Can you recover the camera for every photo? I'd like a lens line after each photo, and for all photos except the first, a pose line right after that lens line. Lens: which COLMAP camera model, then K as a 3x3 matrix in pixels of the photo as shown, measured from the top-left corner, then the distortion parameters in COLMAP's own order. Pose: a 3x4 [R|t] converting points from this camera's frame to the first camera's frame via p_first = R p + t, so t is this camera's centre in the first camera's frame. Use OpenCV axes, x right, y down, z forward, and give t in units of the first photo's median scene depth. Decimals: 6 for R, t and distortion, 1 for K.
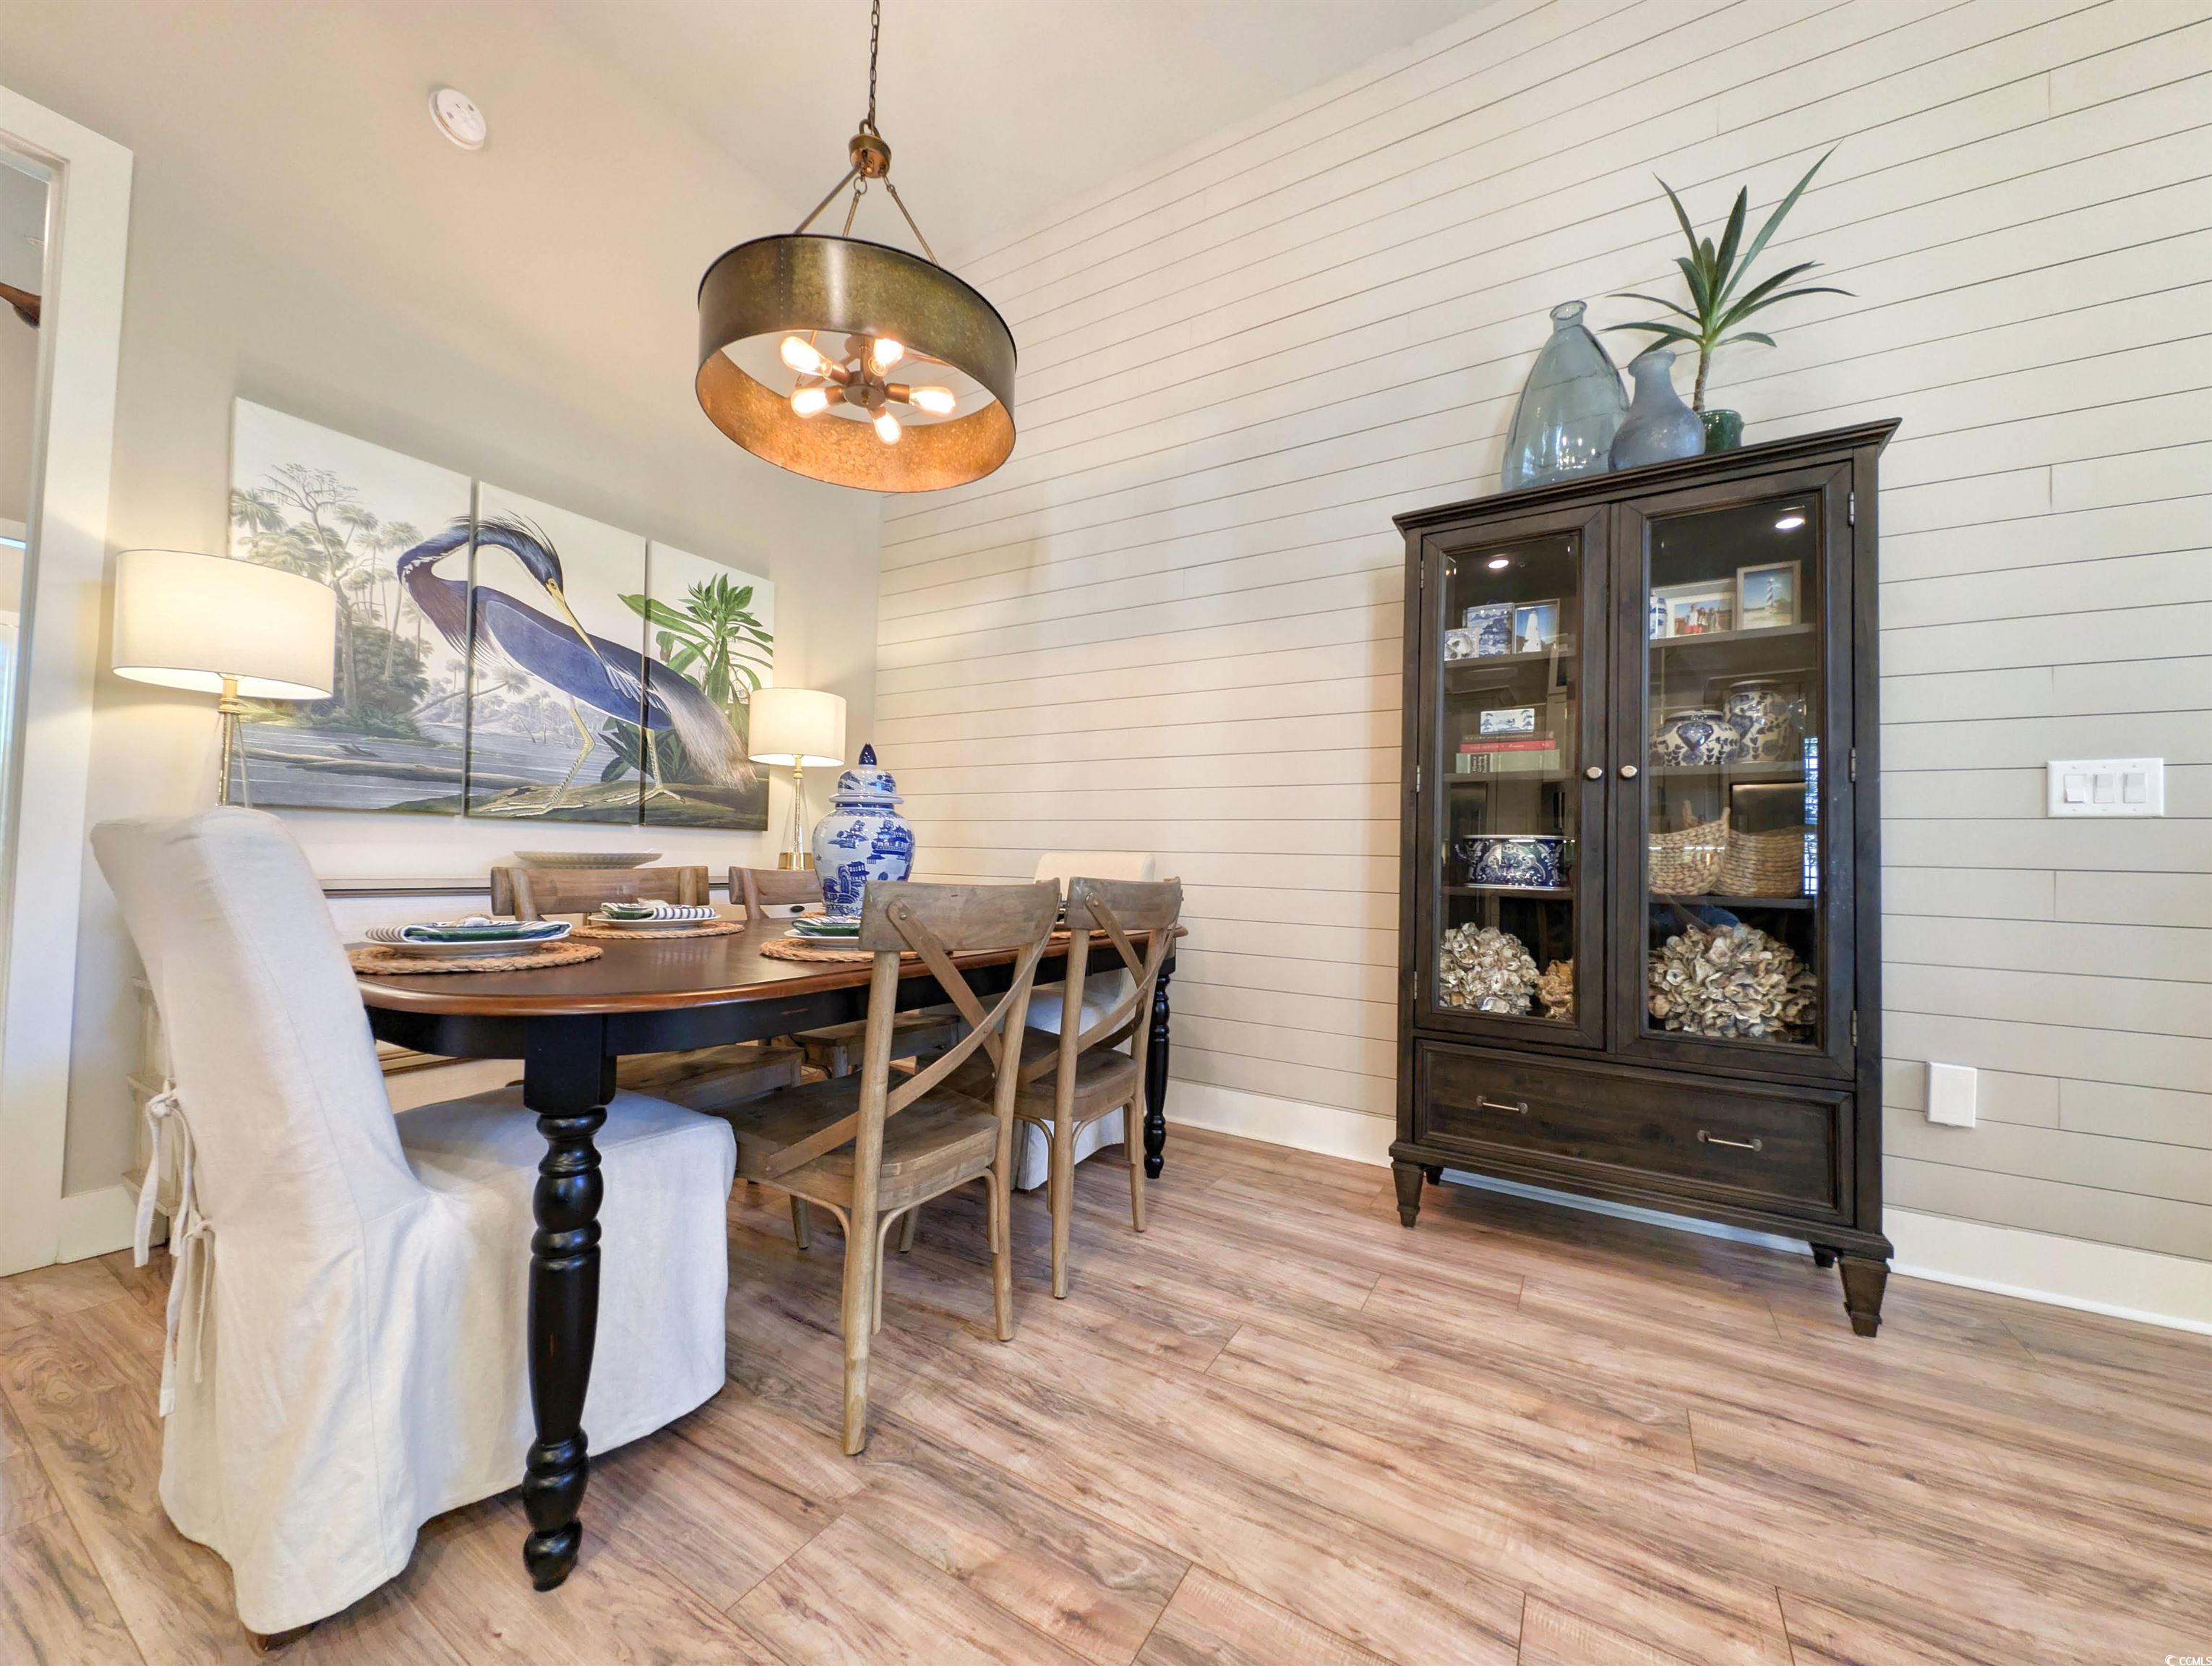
lens RADIAL K [[836.0, 0, 1091.3], [0, 836.0, 840.0], [0, 0, 1]] dist [0.001204, -0.001828]
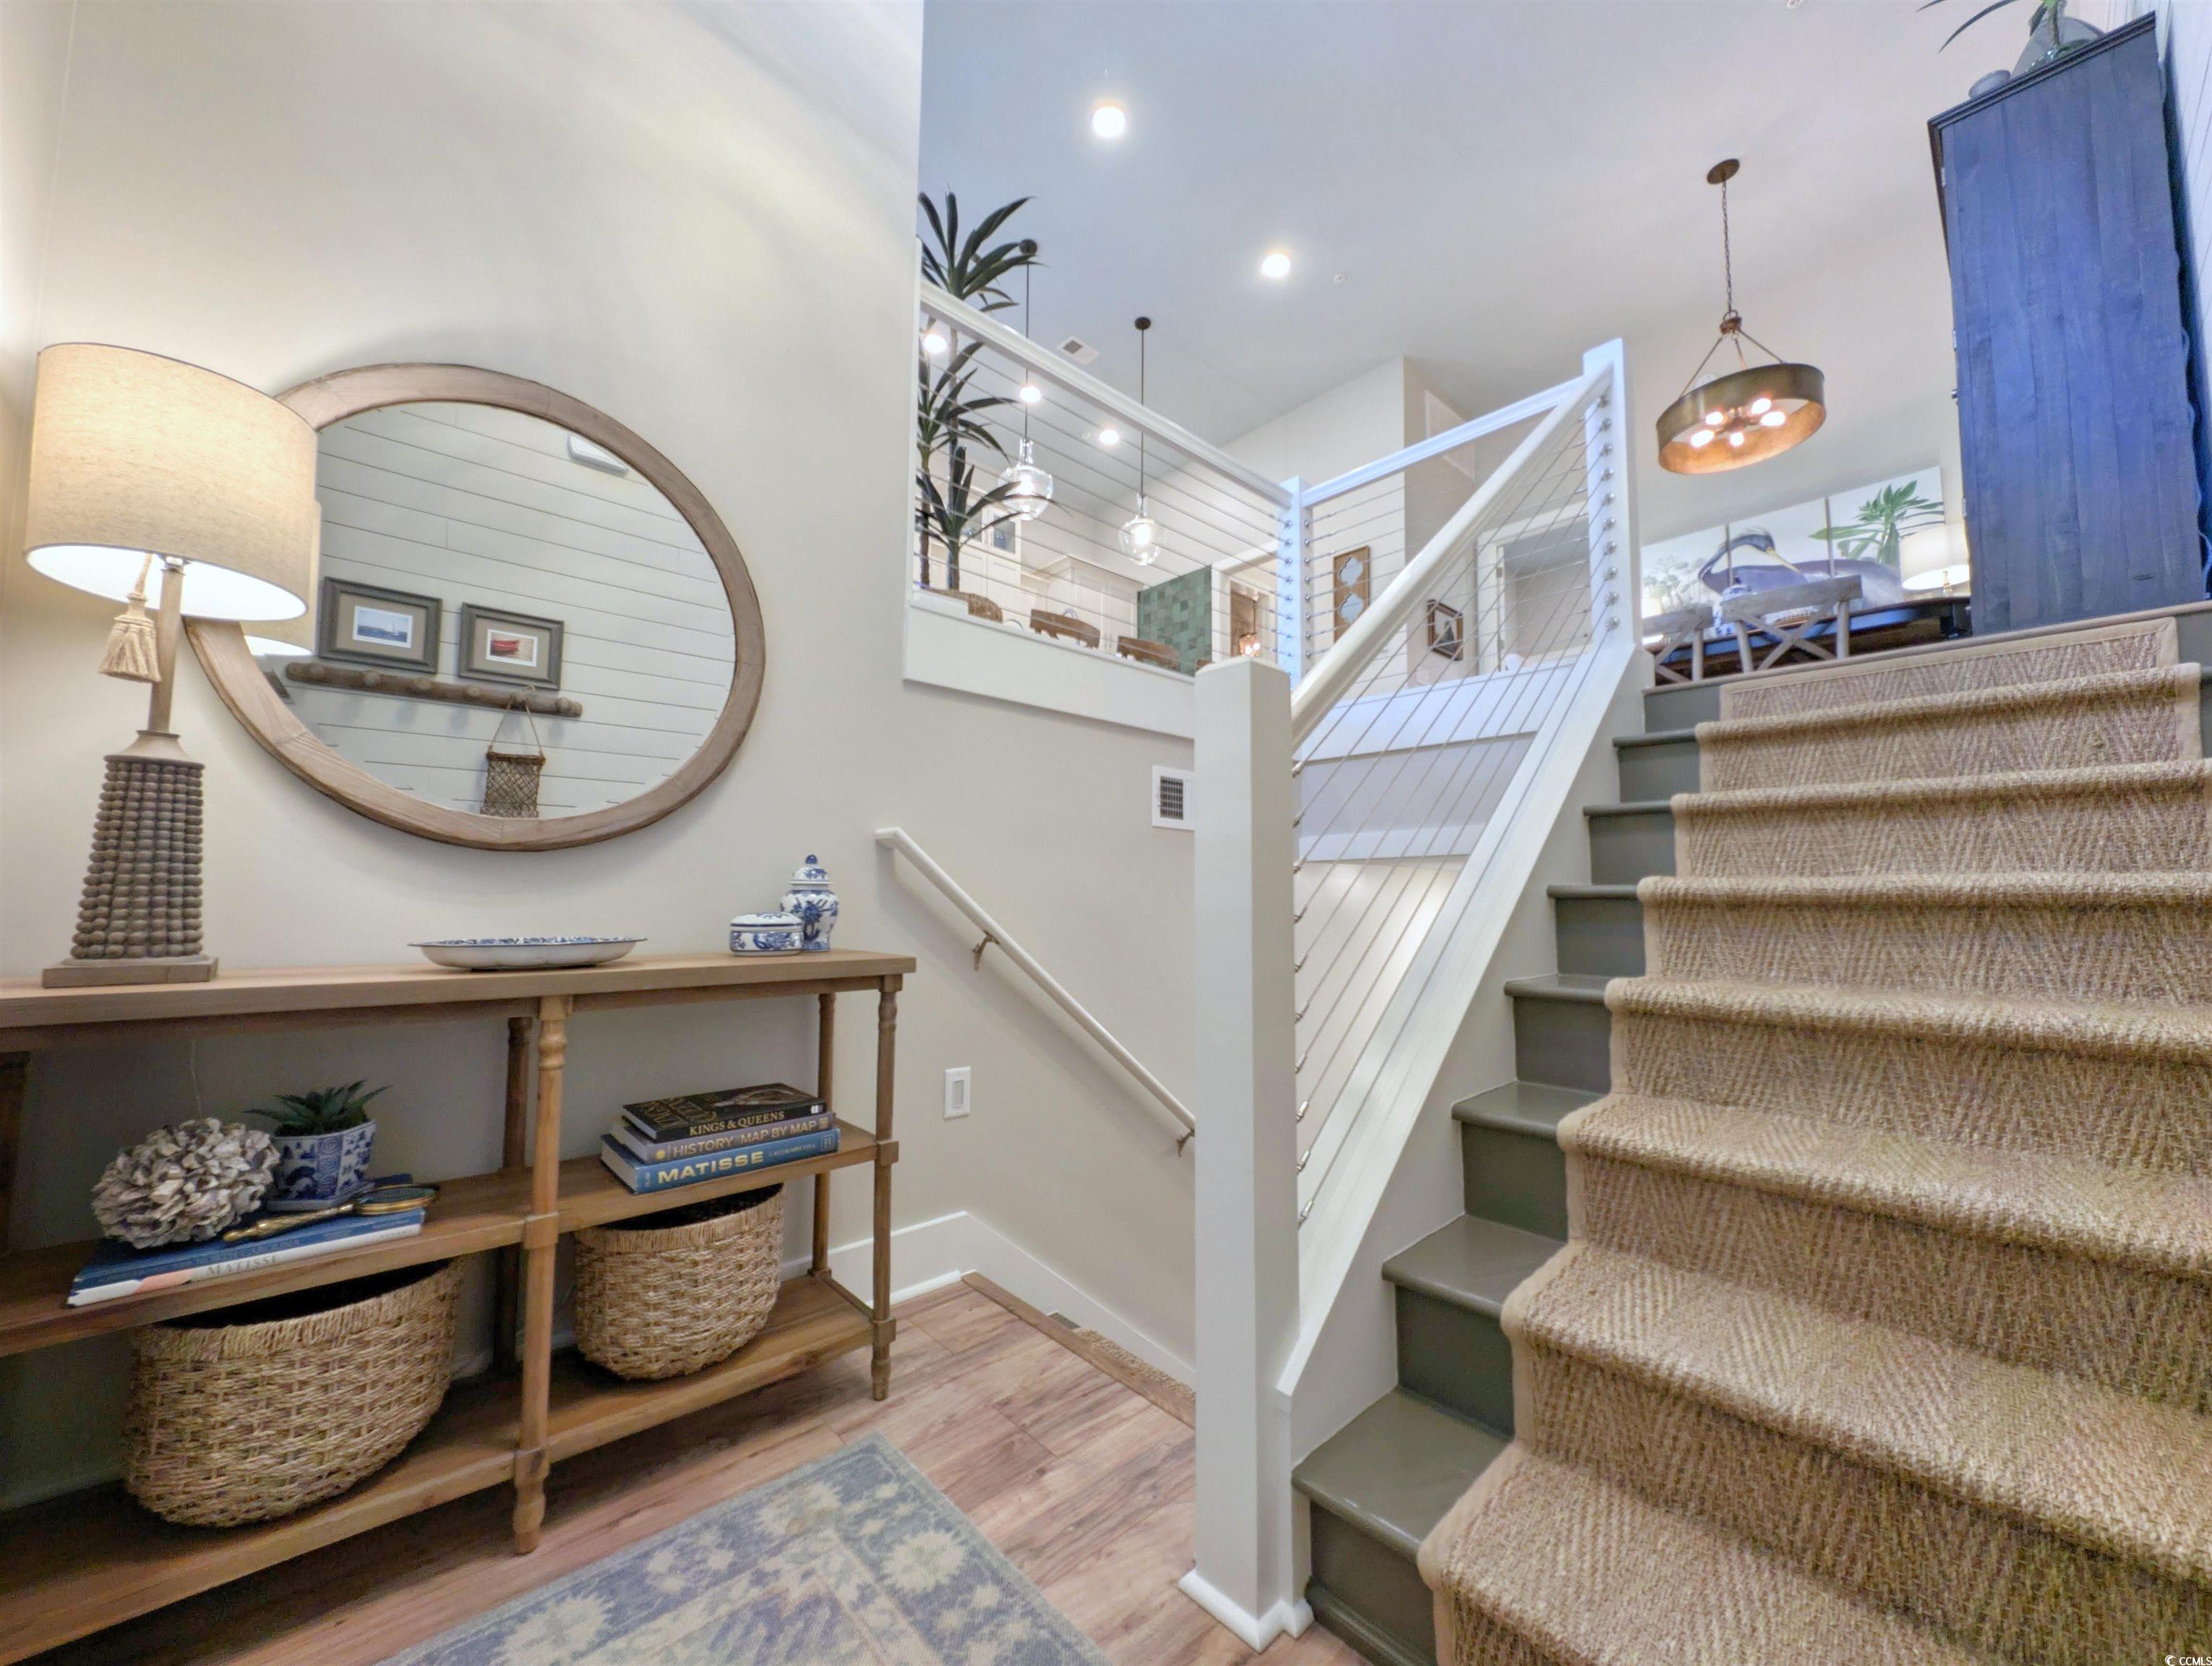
lens RADIAL K [[823.1, 0, 1106.0], [0, 823.1, 833.0], [0, 0, 1]] dist [-0.001965, -0.000116]
pose [[-0.286771, -0.095349, -0.953242, 2.042671], [0.013275, 0.994544, -0.103474, 0.699423], [0.957907, -0.042328, -0.283940, -0.040488]]
